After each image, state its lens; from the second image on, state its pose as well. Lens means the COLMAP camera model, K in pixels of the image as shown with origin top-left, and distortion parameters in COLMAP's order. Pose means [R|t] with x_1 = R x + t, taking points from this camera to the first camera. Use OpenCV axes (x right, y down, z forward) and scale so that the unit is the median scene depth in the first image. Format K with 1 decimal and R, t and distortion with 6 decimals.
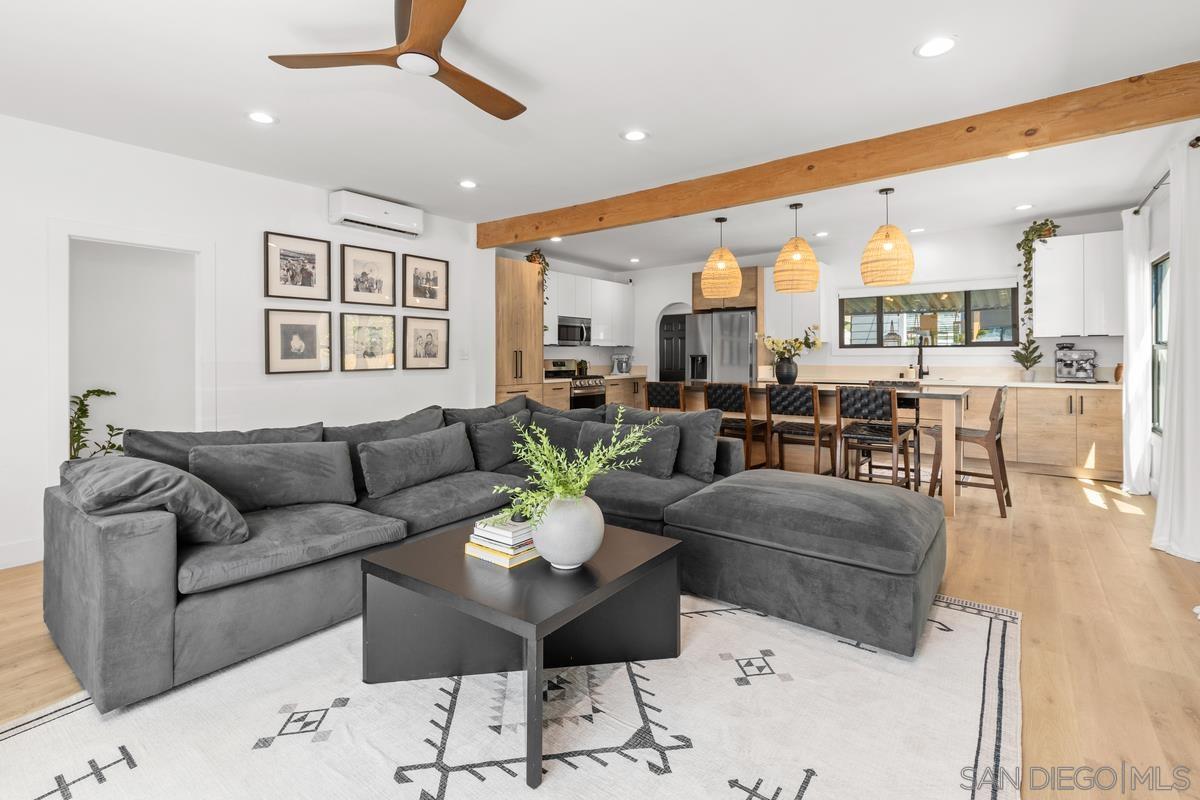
lens RADIAL K [[564.2, 0, 587.8], [0, 564.2, 352.7], [0, 0, 1]] dist [0.001067, 0.000475]
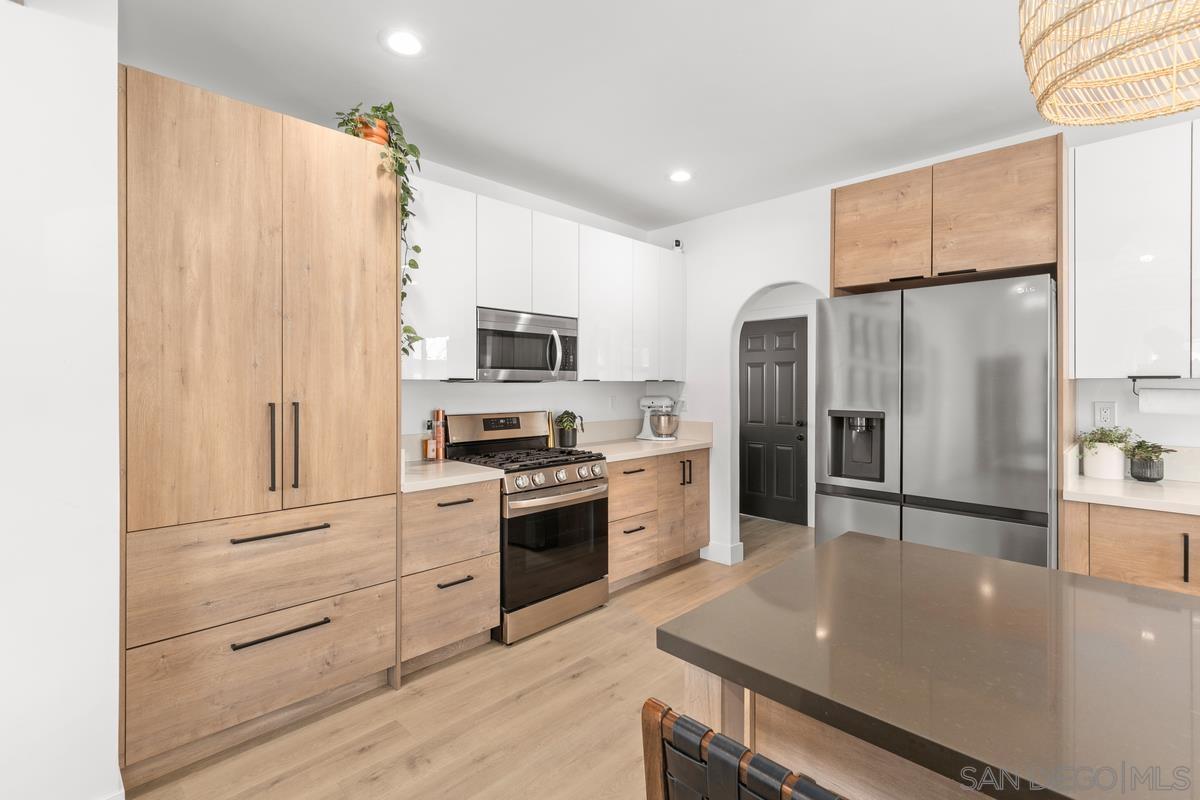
lens RADIAL K [[564.2, 0, 597.3], [0, 564.2, 381.1], [0, 0, 1]] dist [0.001067, 0.000475]
pose [[0.993667, 0.003361, -0.112312, 0.097430], [-0.003257, 0.999994, 0.001113, -0.018450], [0.112315, -0.000740, 0.993672, 0.810057]]
